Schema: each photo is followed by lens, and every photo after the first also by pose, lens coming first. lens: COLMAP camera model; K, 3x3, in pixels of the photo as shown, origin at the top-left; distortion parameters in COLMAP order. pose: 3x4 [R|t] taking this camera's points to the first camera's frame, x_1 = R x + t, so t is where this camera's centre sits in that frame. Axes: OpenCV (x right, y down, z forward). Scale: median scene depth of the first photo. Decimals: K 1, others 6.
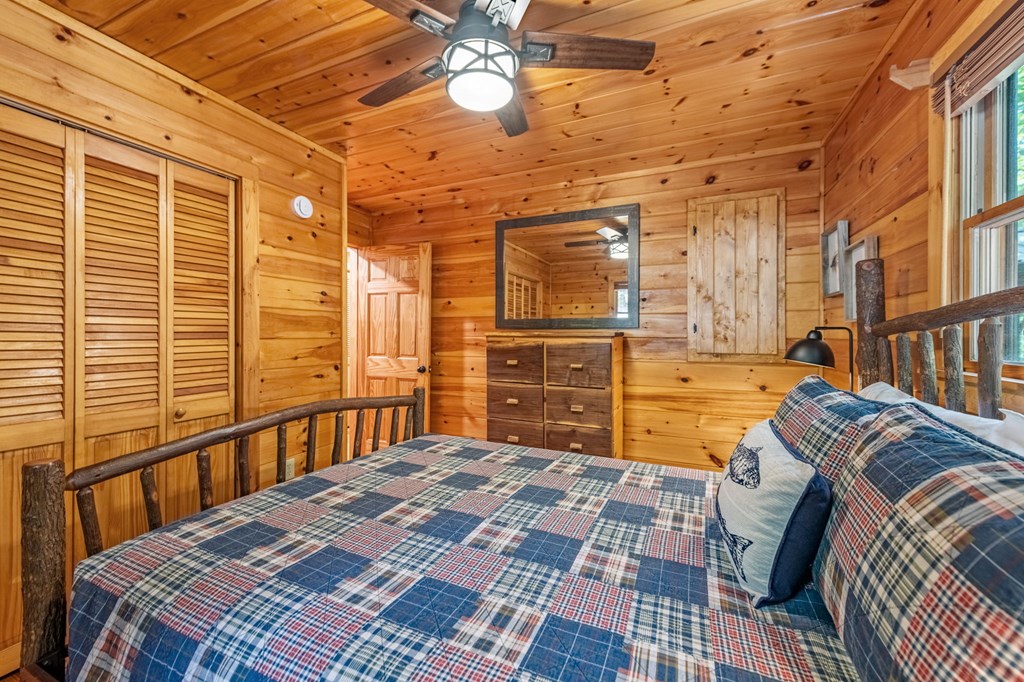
lens RADIAL K [[413.2, 0, 511.7], [0, 413.2, 342.2], [0, 0, 1]] dist [0.009381, -0.003046]
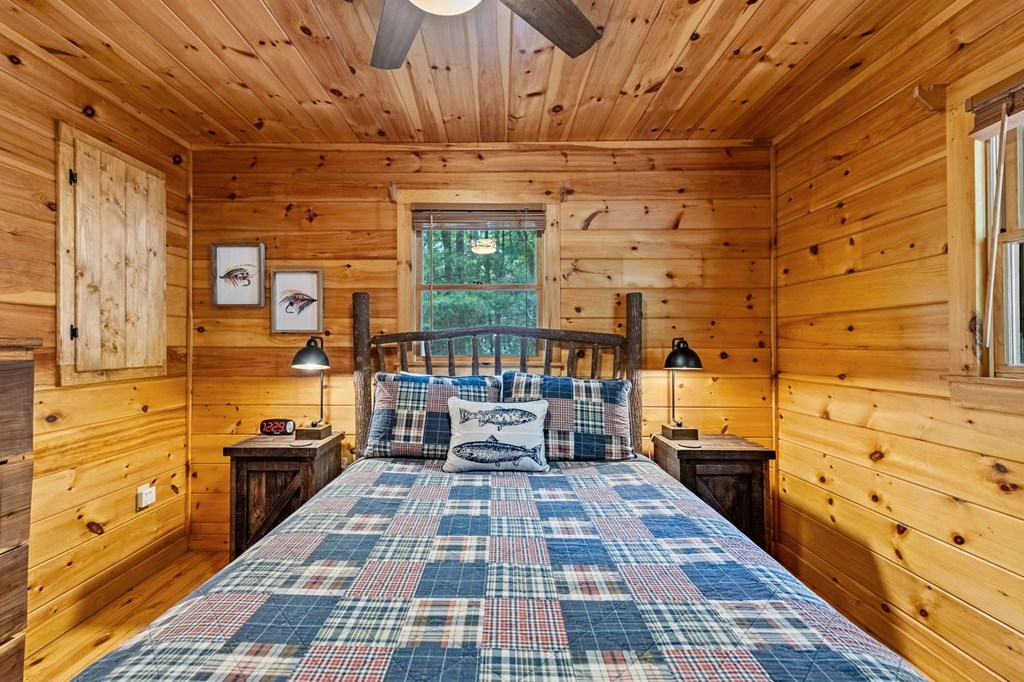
lens RADIAL K [[413.2, 0, 507.6], [0, 413.2, 335.3], [0, 0, 1]] dist [0.009381, -0.003046]
pose [[-0.402170, 0.015128, 0.915440, -0.413493], [0.015196, 0.999836, -0.009847, -0.013496], [-0.915439, 0.009951, -0.402334, 0.671420]]
